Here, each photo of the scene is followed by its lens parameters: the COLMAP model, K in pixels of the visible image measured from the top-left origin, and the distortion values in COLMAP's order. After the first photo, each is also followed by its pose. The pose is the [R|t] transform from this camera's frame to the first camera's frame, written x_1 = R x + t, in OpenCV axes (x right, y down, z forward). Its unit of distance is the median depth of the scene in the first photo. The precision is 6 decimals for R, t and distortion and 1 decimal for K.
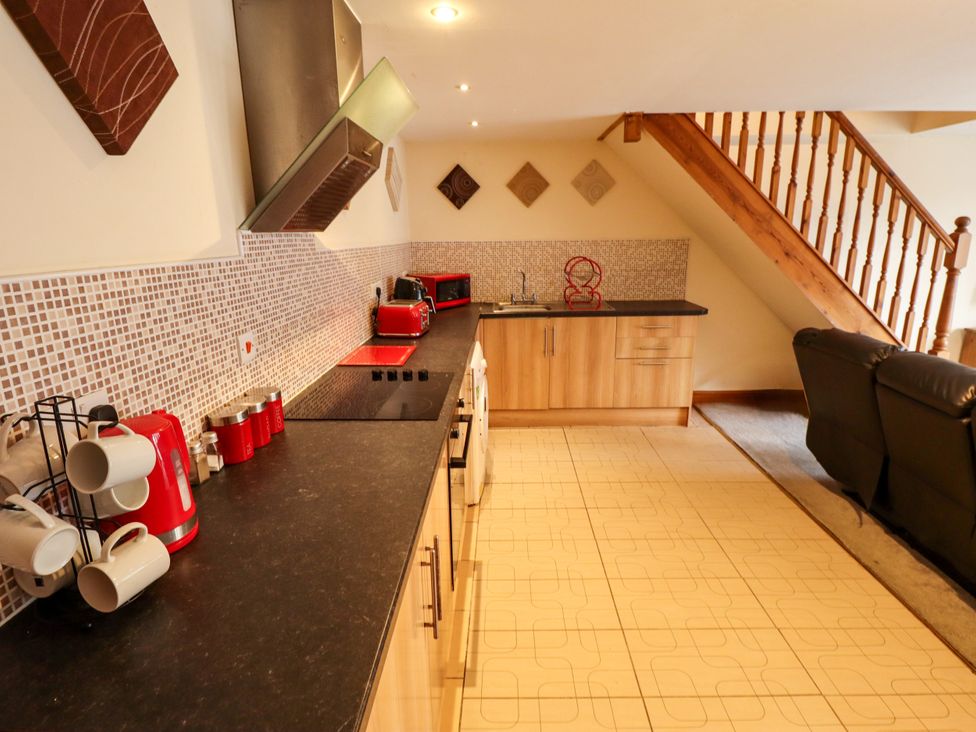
lens RADIAL K [[512.4, 0, 493.1], [0, 512.4, 361.5], [0, 0, 1]] dist [-0.000917, -0.011939]
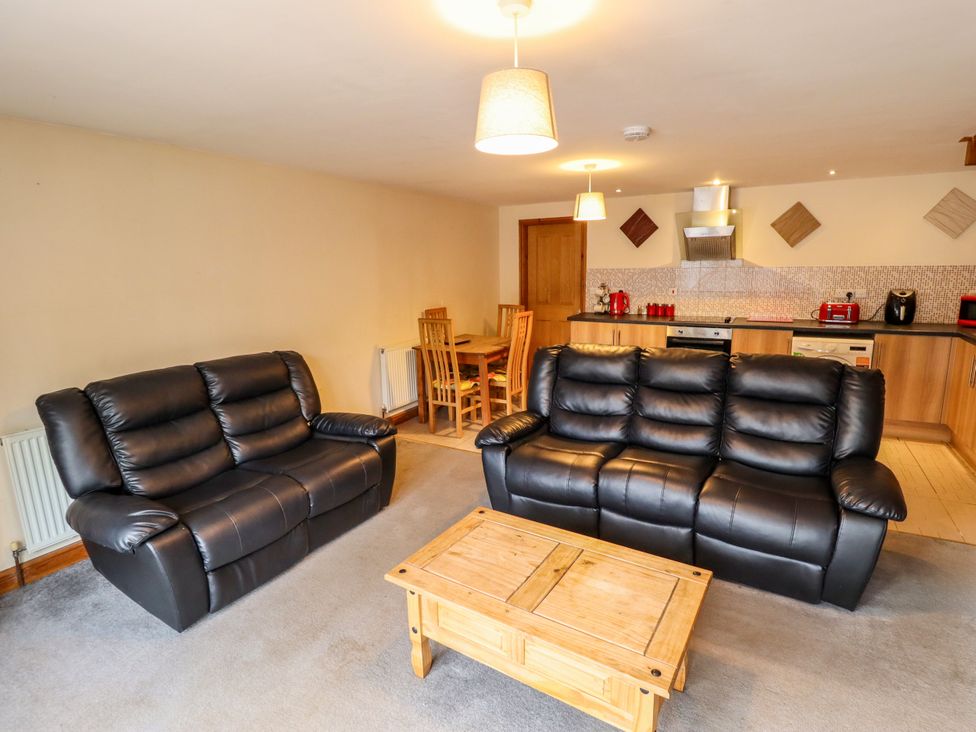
lens RADIAL K [[512.4, 0, 493.7], [0, 512.4, 364.7], [0, 0, 1]] dist [-0.000917, -0.011939]
pose [[-0.498917, 0.188423, -0.845919, 1.309591], [-0.185645, 0.930186, 0.316685, -0.180685], [0.846533, 0.315041, -0.429106, 0.642027]]
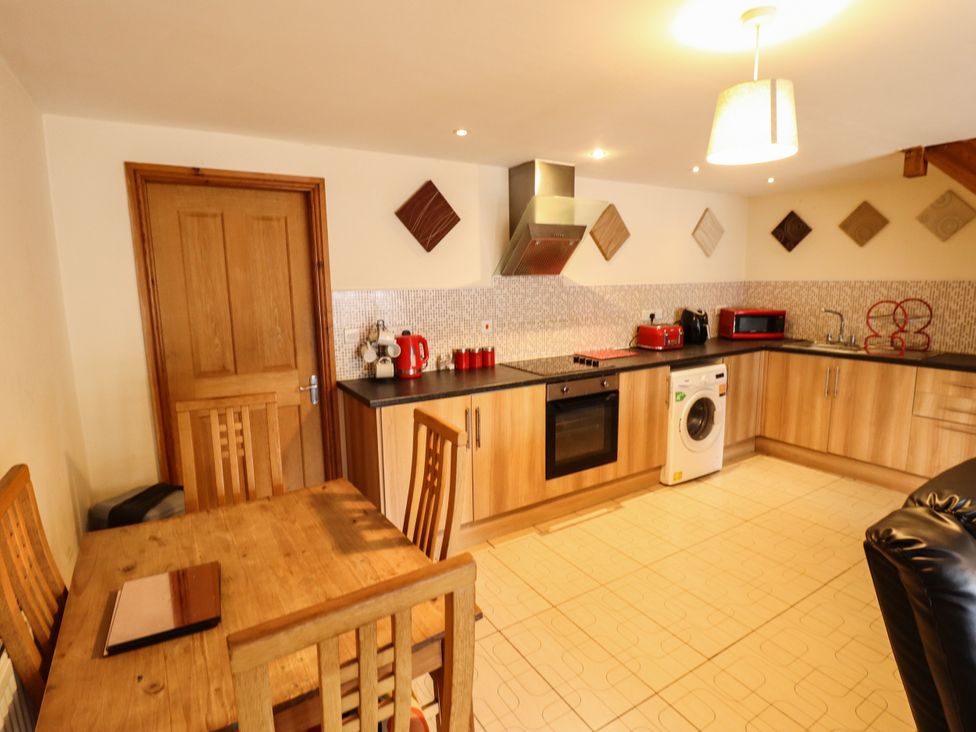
lens RADIAL K [[512.4, 0, 491.0], [0, 512.4, 361.0], [0, 0, 1]] dist [-0.000917, -0.011939]
pose [[0.530159, 0.136742, -0.836799, 0.557731], [-0.196554, 0.979847, 0.035589, 0.014091], [0.824801, 0.145608, 0.546352, -0.075094]]
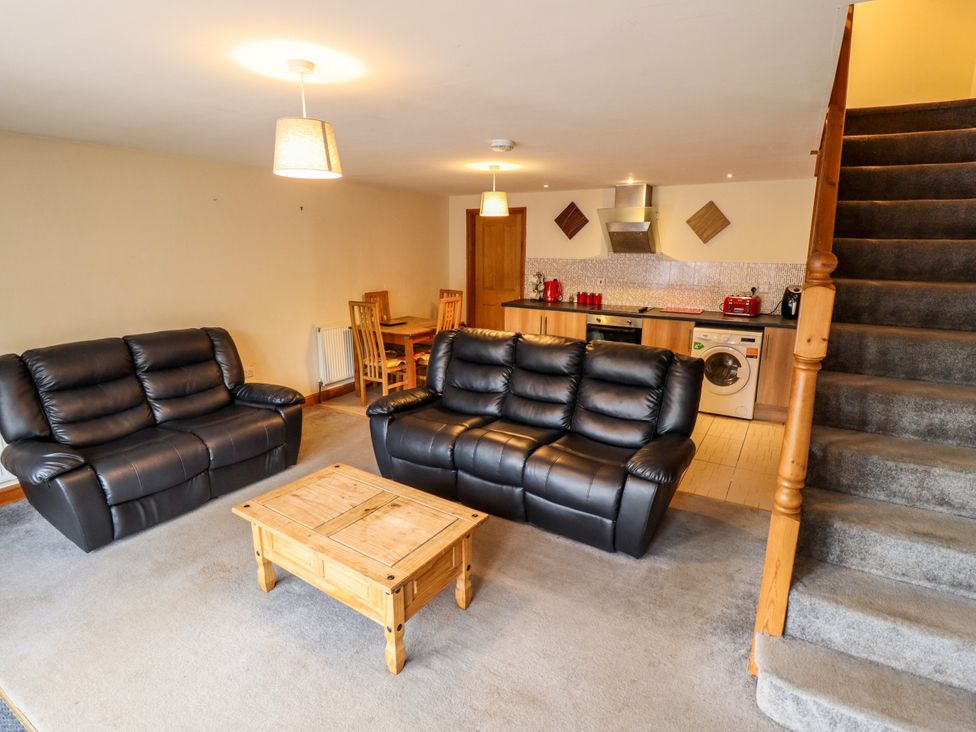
lens RADIAL K [[512.4, 0, 489.3], [0, 512.4, 363.4], [0, 0, 1]] dist [-0.000917, -0.011939]
pose [[-0.522121, 0.202337, -0.828522, 1.299811], [-0.205585, 0.912946, 0.352511, -0.258160], [0.827723, 0.354385, -0.435071, 0.863693]]
